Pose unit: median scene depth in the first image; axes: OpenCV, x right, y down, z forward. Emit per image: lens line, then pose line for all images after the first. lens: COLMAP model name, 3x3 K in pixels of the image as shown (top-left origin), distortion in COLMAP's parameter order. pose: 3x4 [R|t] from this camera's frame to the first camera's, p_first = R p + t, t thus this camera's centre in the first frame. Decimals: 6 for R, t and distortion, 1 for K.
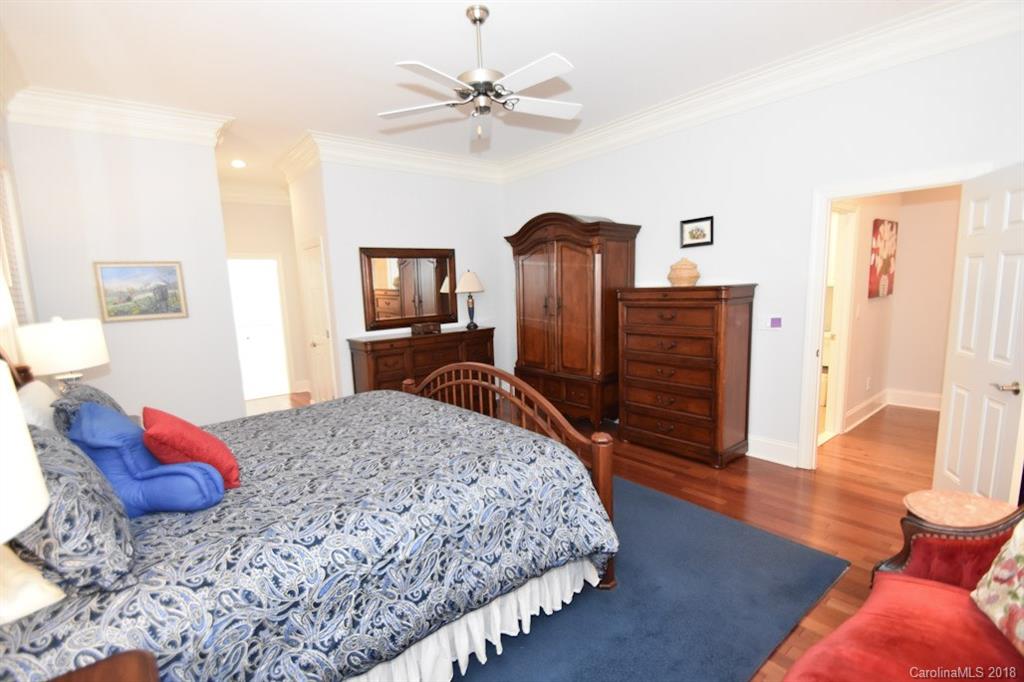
lens RADIAL K [[459.8, 0, 505.8], [0, 459.8, 356.3], [0, 0, 1]] dist [0.001803, -0.010199]
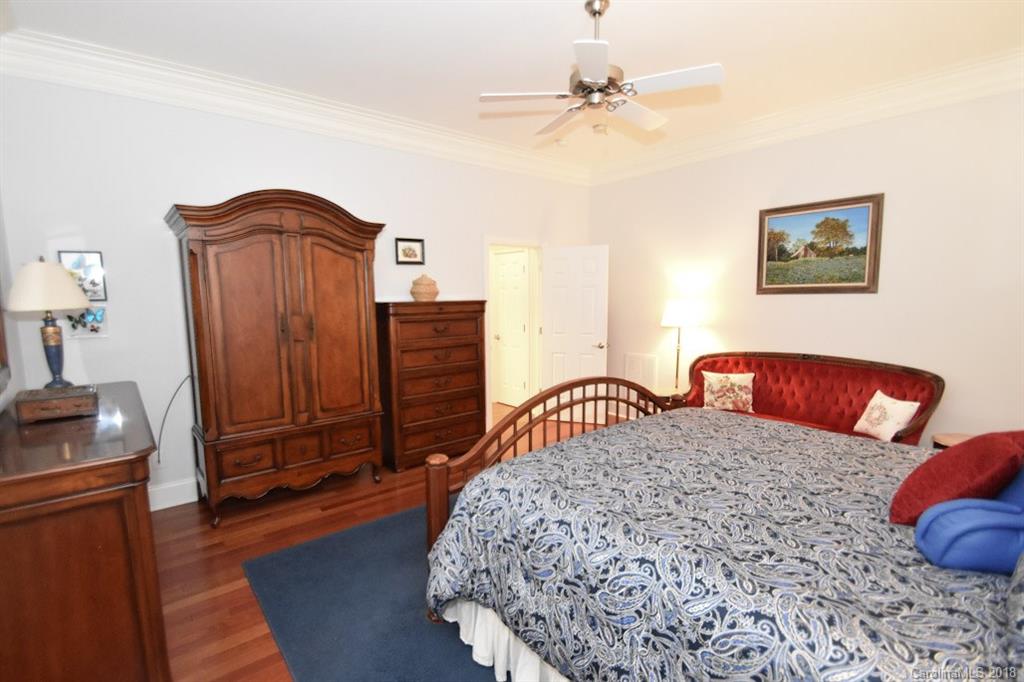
lens RADIAL K [[459.8, 0, 505.8], [0, 459.8, 356.3], [0, 0, 1]] dist [0.001803, -0.010199]
pose [[0.007780, -0.098955, 0.995062, -0.704007], [0.158067, 0.982703, 0.096490, -0.102702], [-0.987398, 0.156536, 0.023287, 0.832349]]
